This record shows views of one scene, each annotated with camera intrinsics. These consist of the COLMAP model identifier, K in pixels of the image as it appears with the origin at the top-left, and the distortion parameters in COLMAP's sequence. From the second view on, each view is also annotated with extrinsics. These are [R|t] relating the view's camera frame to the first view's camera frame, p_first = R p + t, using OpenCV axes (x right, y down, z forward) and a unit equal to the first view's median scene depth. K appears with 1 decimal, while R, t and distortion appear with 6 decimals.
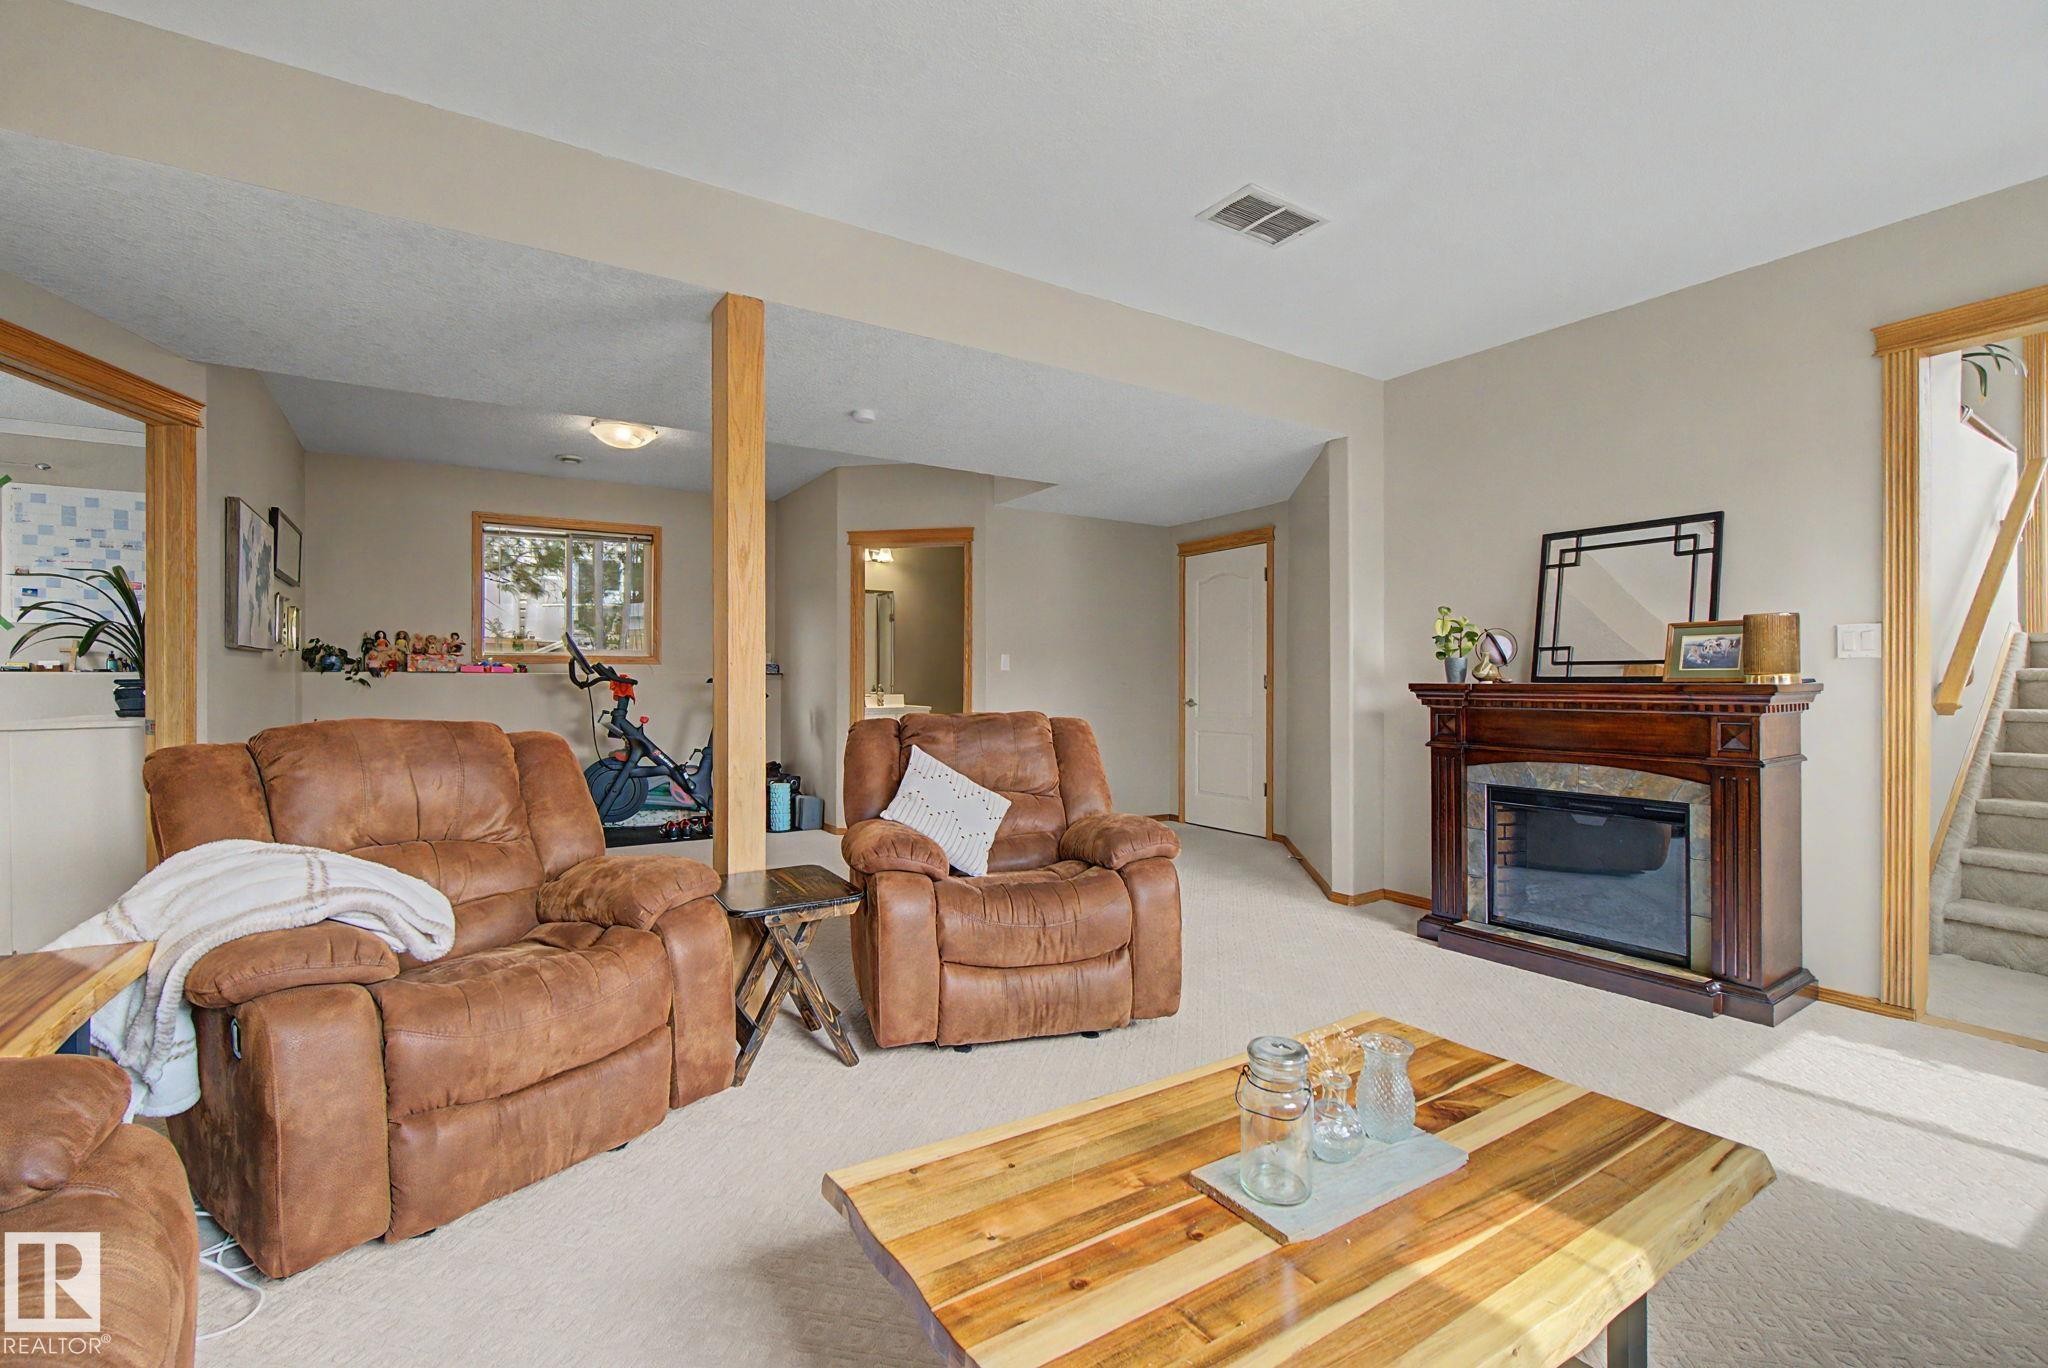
lens RADIAL K [[888.3, 0, 1020.8], [0, 888.3, 681.7], [0, 0, 1]] dist [-0.005541, -0.000272]
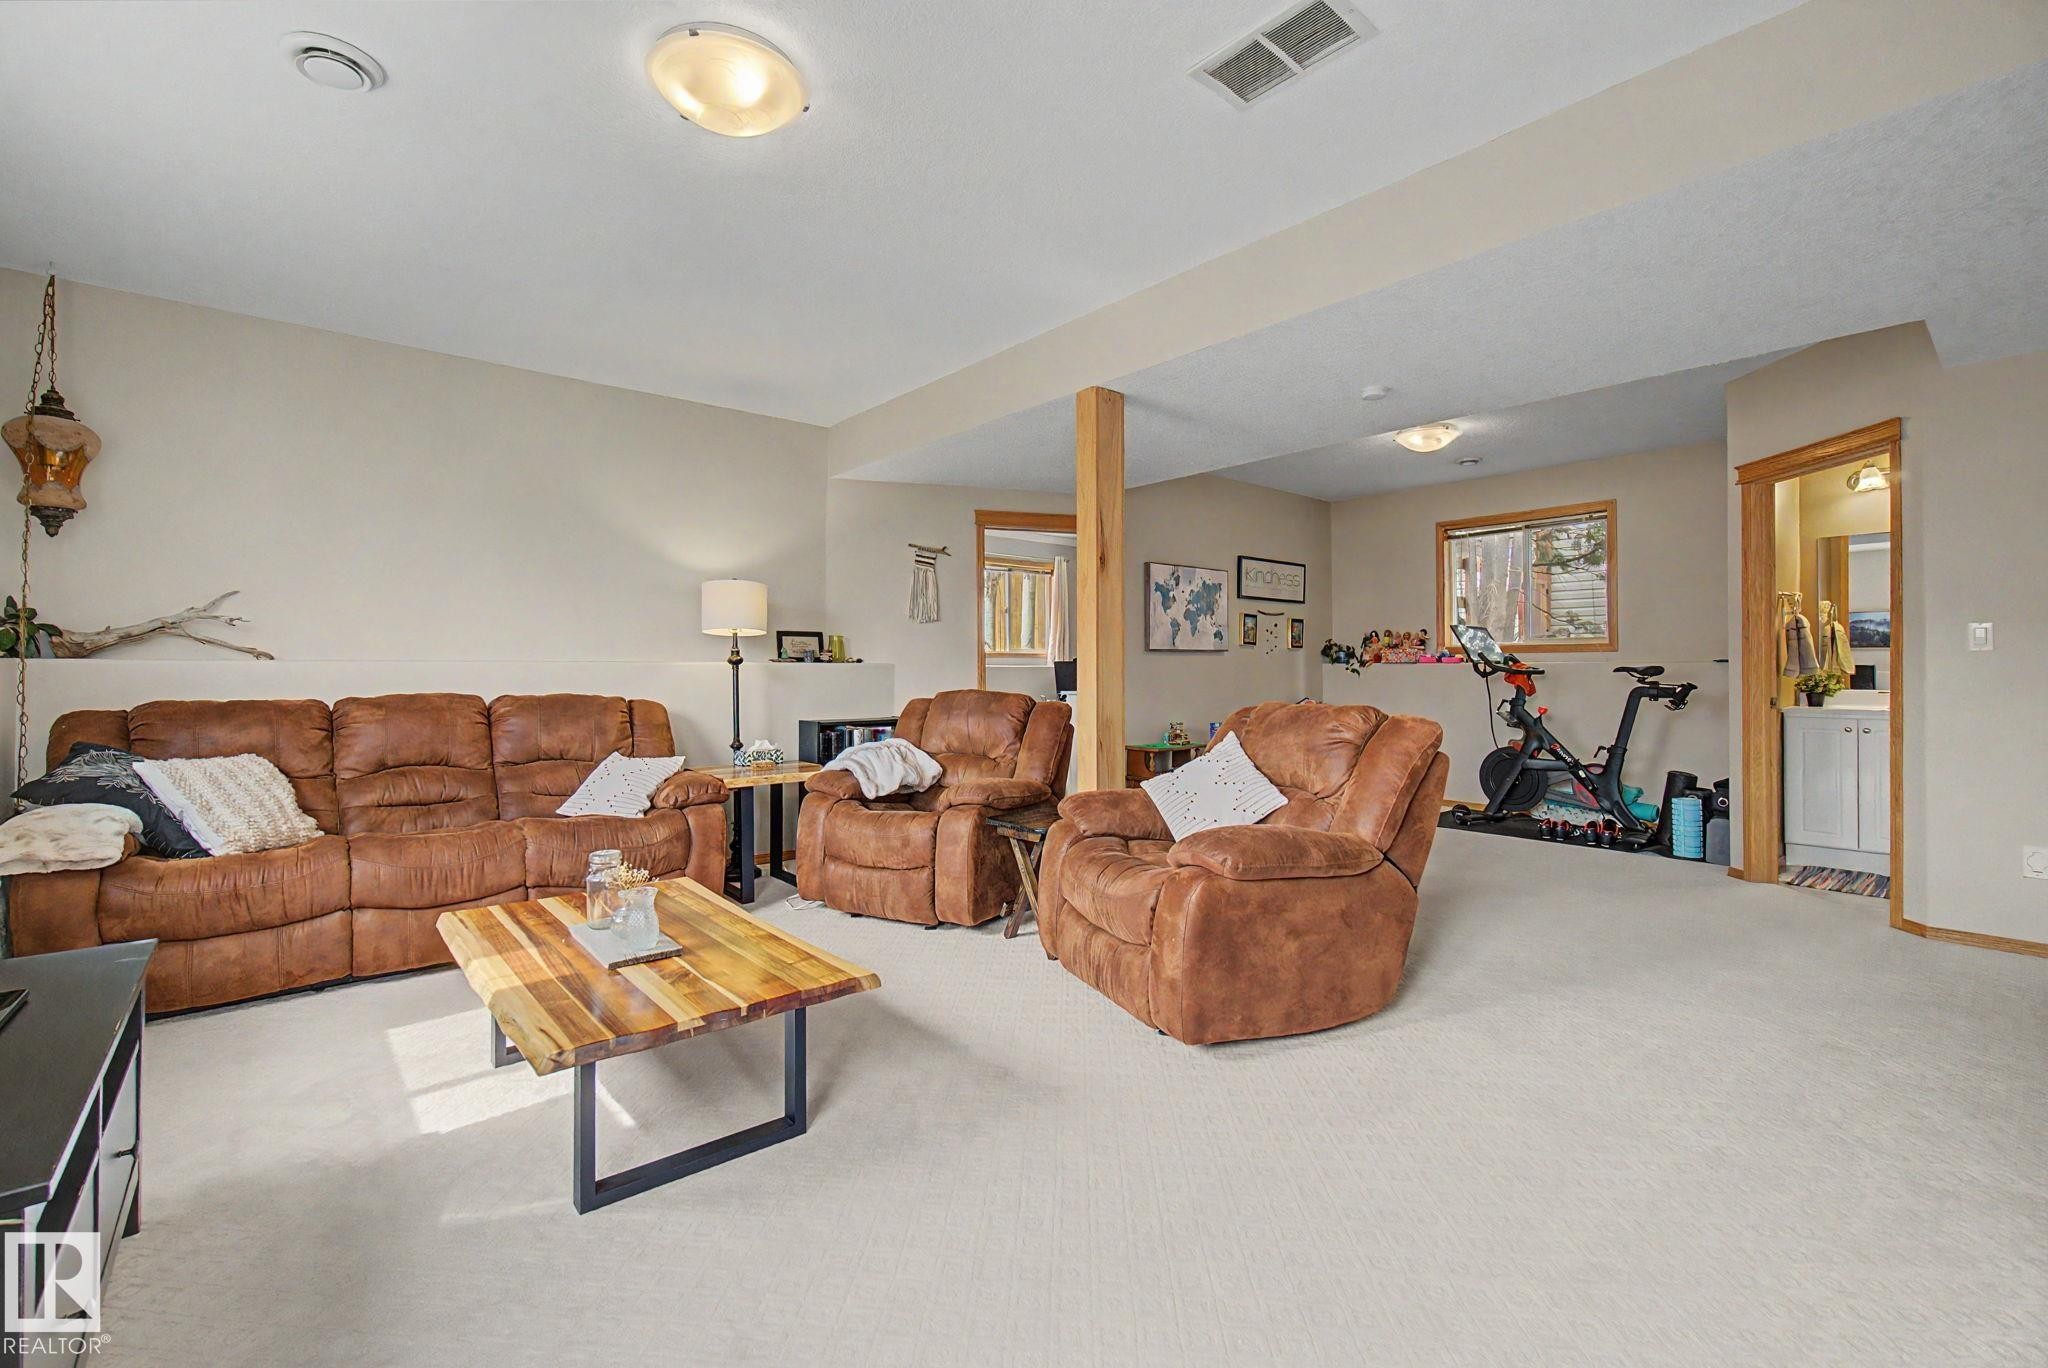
lens RADIAL K [[888.3, 0, 1022.3], [0, 888.3, 673.4], [0, 0, 1]] dist [-0.005541, -0.000272]
pose [[0.135439, 0.003495, -0.990780, 0.456161], [-0.000448, 0.999994, 0.003466, -0.000440], [0.990786, -0.000026, 0.135439, 0.316116]]
